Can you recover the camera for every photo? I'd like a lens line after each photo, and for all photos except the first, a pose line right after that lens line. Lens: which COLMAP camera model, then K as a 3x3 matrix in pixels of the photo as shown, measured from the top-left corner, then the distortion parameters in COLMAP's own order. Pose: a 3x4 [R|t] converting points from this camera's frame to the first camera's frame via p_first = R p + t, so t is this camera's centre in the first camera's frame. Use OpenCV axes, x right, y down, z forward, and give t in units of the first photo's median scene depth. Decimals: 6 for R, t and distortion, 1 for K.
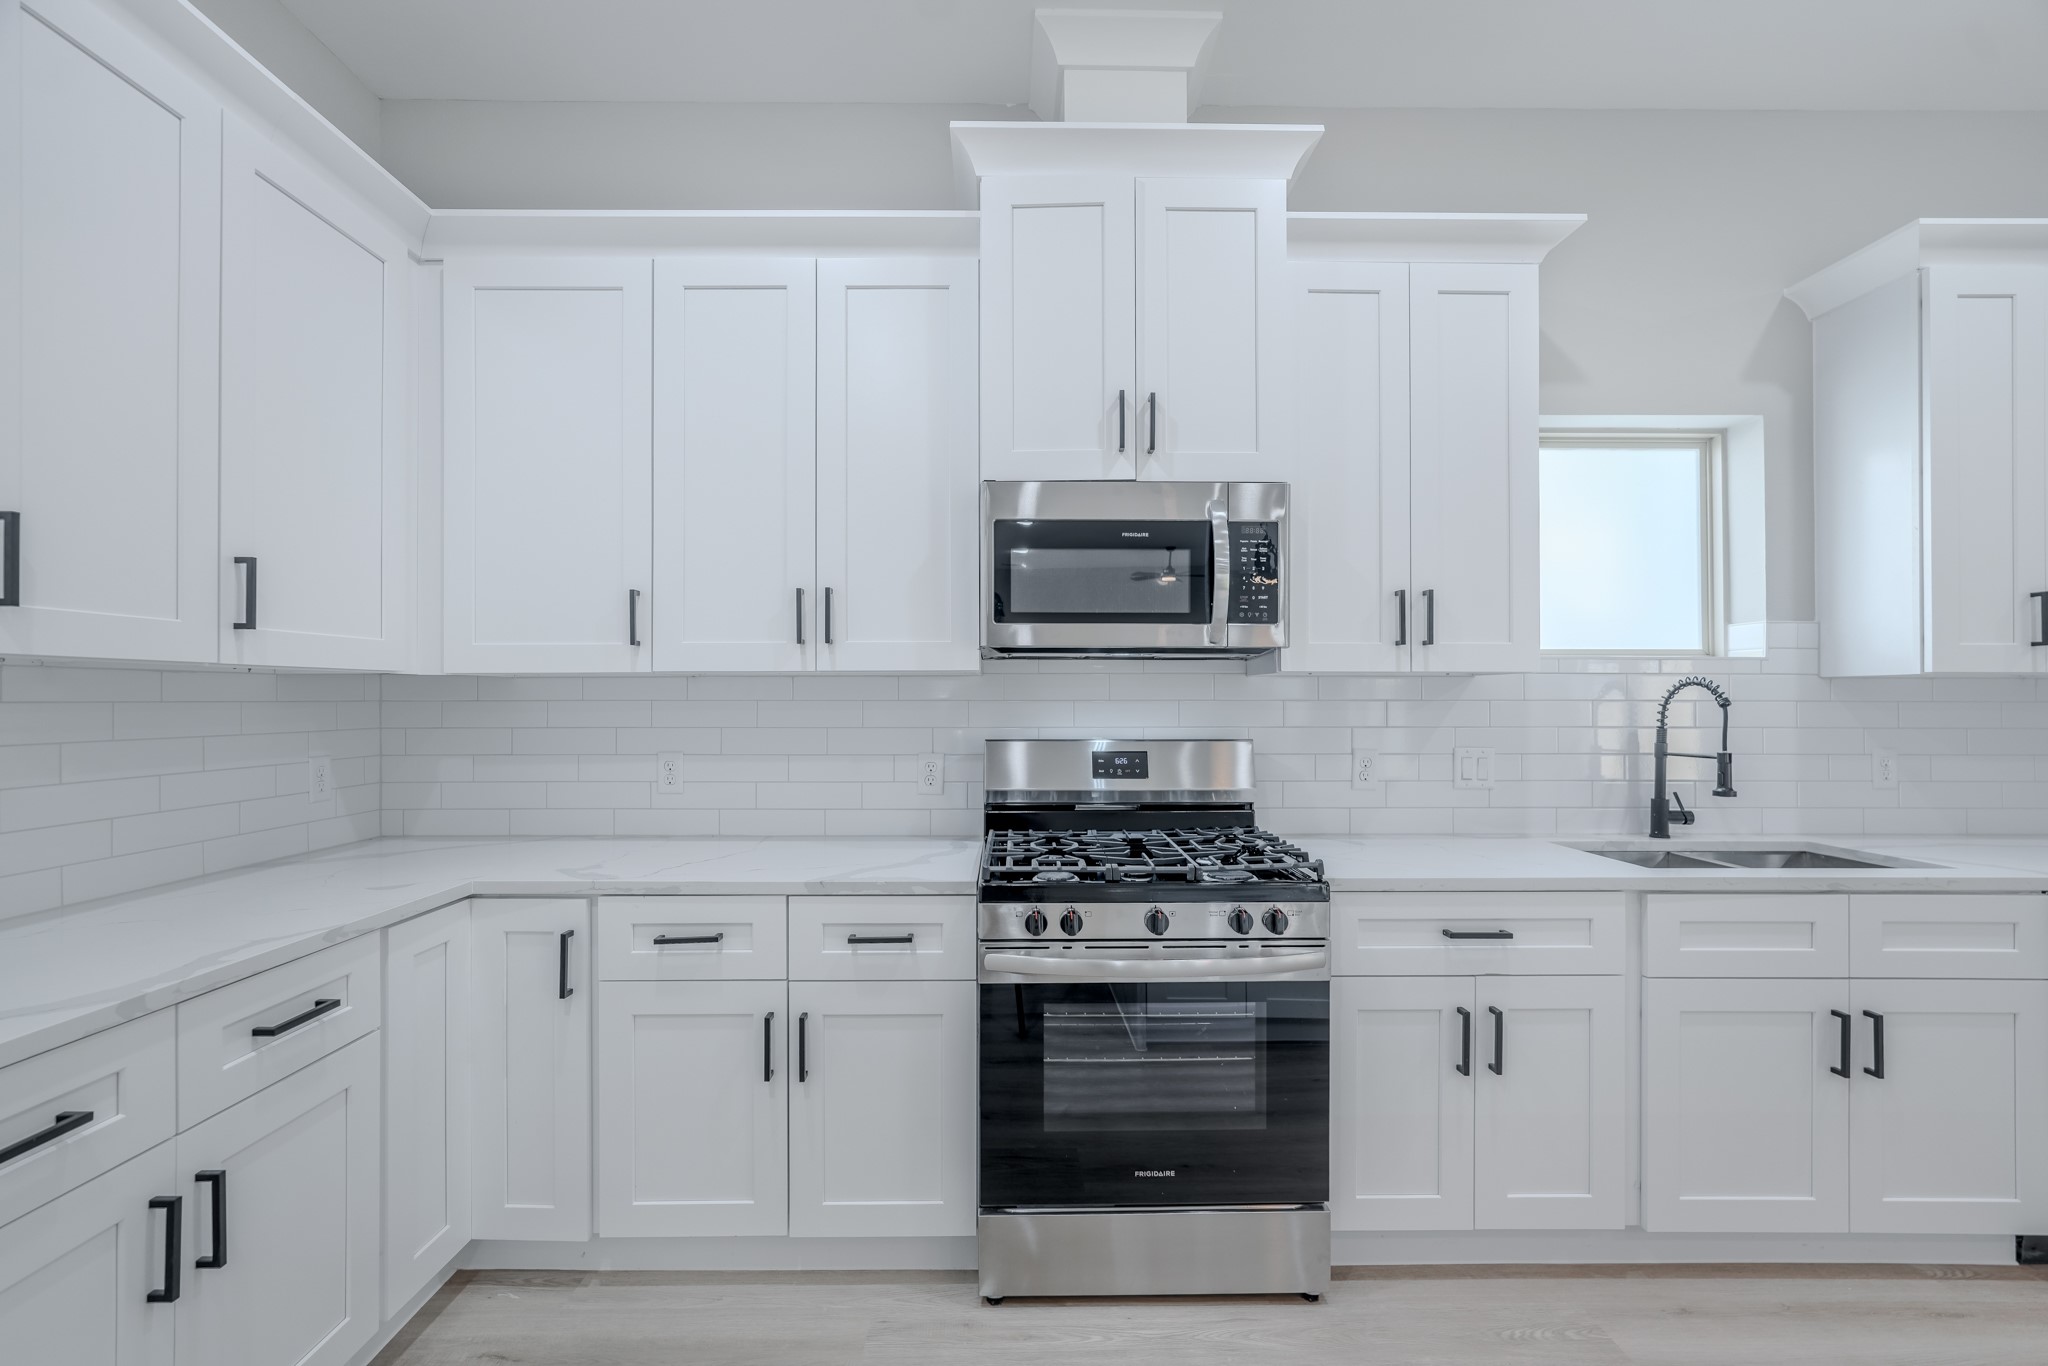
lens RADIAL K [[935.9, 0, 1004.3], [0, 935.9, 694.3], [0, 0, 1]] dist [-0.002505, -0.000158]
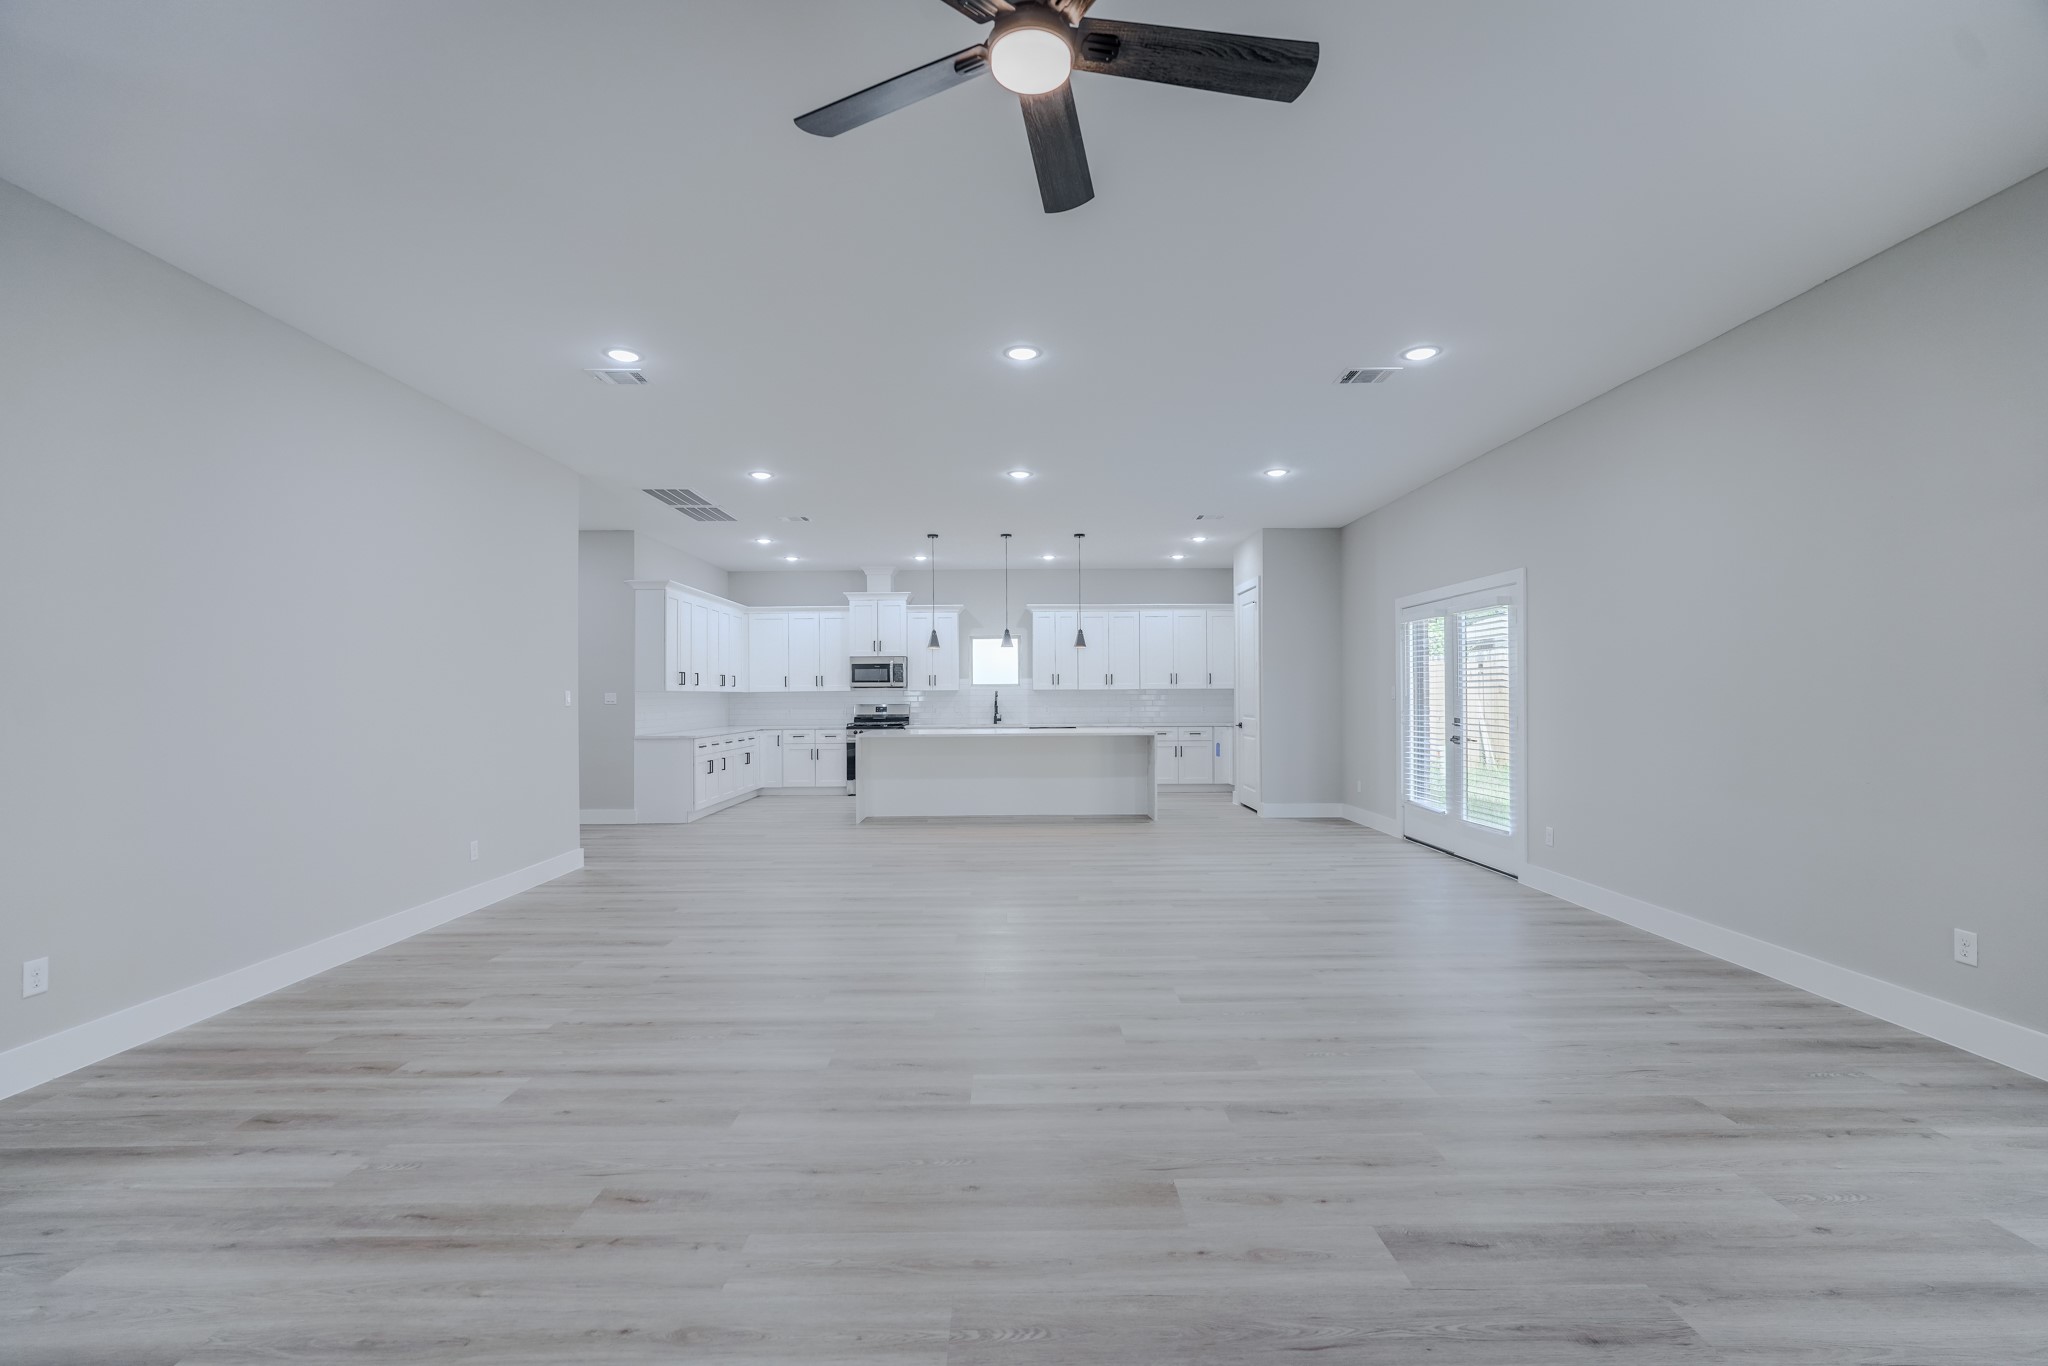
lens RADIAL K [[900.1, 0, 1020.6], [0, 900.1, 688.4], [0, 0, 1]] dist [-0.015235, 0.008831]
pose [[0.999939, -0.007580, 0.008081, 0.922458], [0.007562, 0.999969, 0.002266, -0.044981], [-0.008098, -0.002205, 0.999965, -4.229518]]
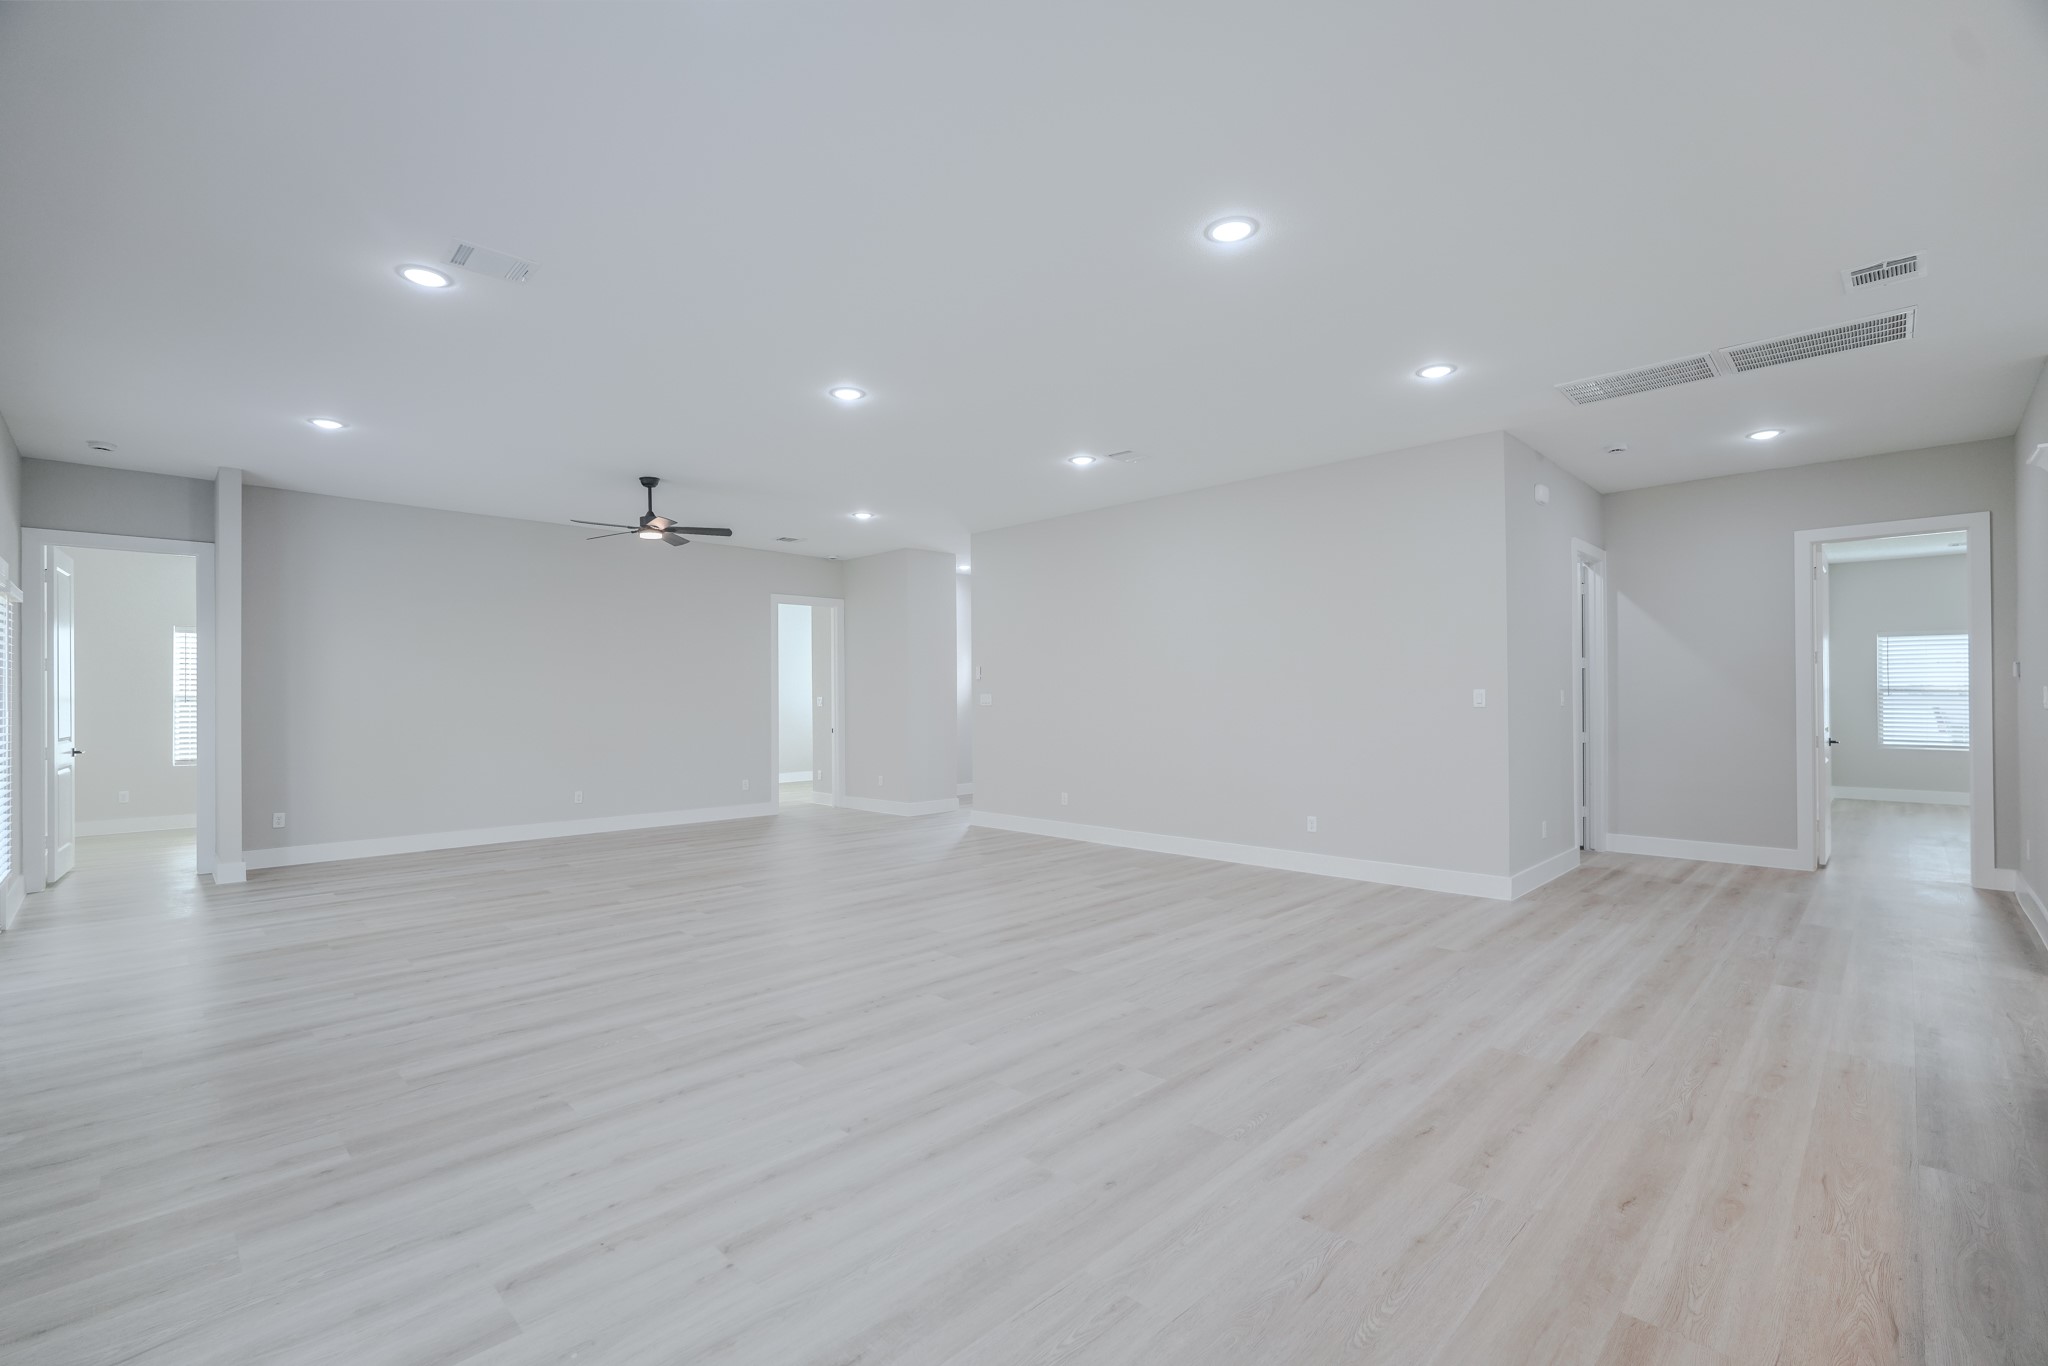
lens RADIAL K [[900.1, 0, 1020.6], [0, 900.1, 688.4], [0, 0, 1]] dist [-0.015235, 0.008831]
pose [[-0.708700, -0.006798, -0.705478, 2.203098], [0.010620, 0.999737, -0.020301, -0.006958], [0.705431, -0.021880, -0.708441, -0.392349]]
